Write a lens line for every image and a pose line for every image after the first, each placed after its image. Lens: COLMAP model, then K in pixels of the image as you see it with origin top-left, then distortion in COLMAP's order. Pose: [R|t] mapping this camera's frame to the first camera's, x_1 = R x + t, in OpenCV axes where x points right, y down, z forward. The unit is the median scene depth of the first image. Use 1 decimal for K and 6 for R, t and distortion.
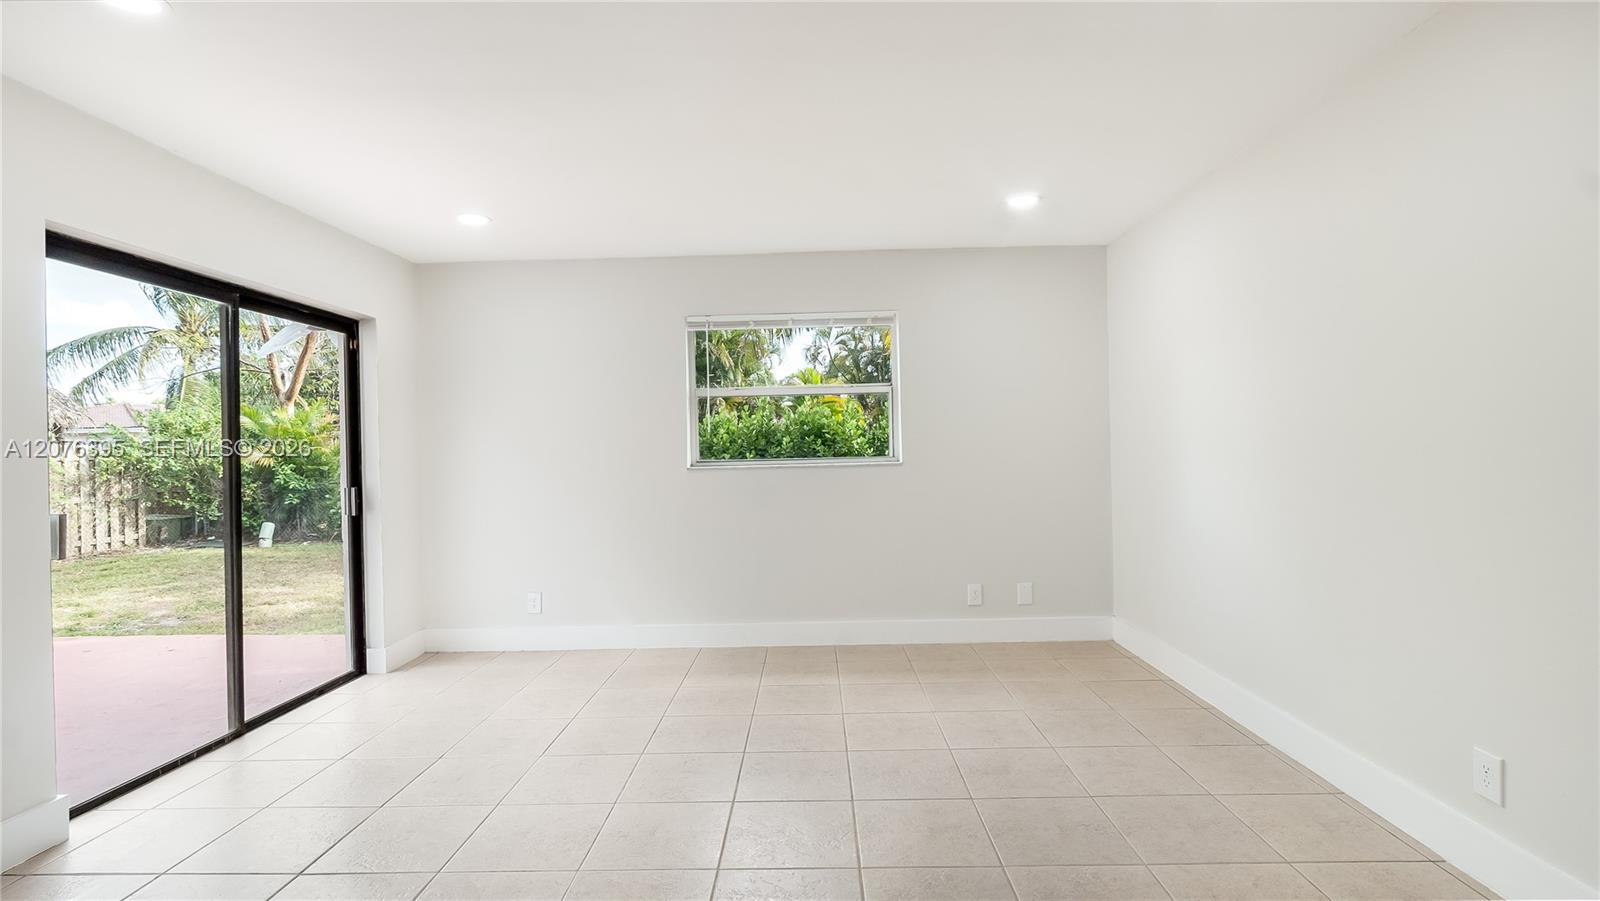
lens RADIAL K [[748.7, 0, 805.9], [0, 748.7, 439.7], [0, 0, 1]] dist [-0.001665, -0.000240]
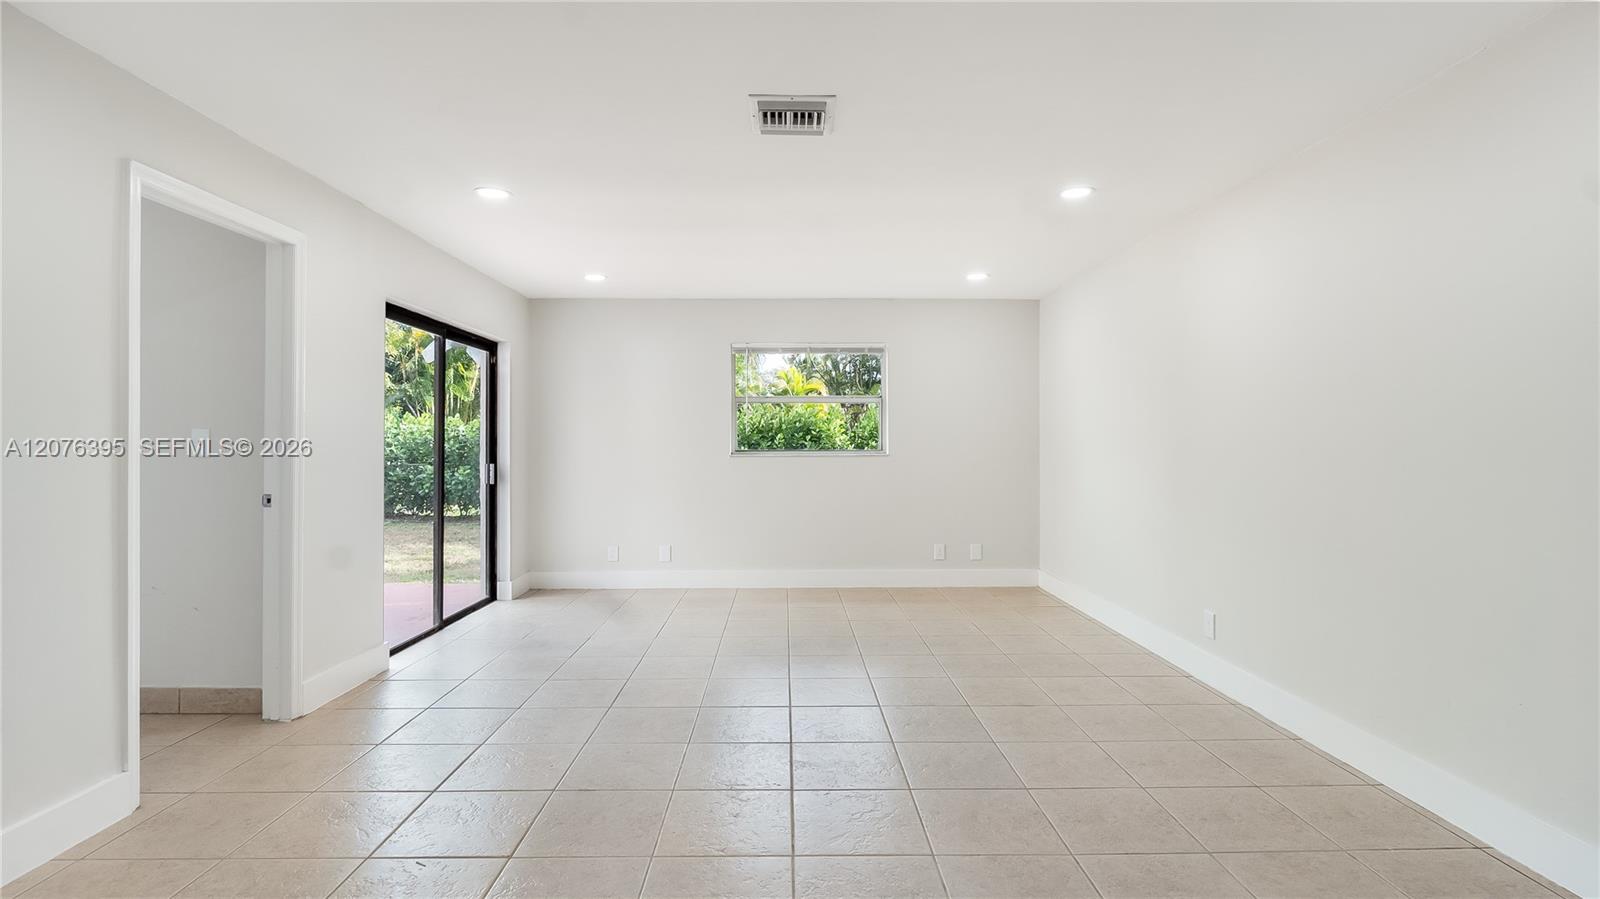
lens RADIAL K [[748.7, 0, 805.9], [0, 748.7, 438.7], [0, 0, 1]] dist [-0.001665, -0.000240]
pose [[0.999068, 0.020439, 0.038019, -0.079515], [-0.020573, 0.999783, 0.003139, 0.001265], [-0.037947, -0.003919, 0.999272, -0.384700]]
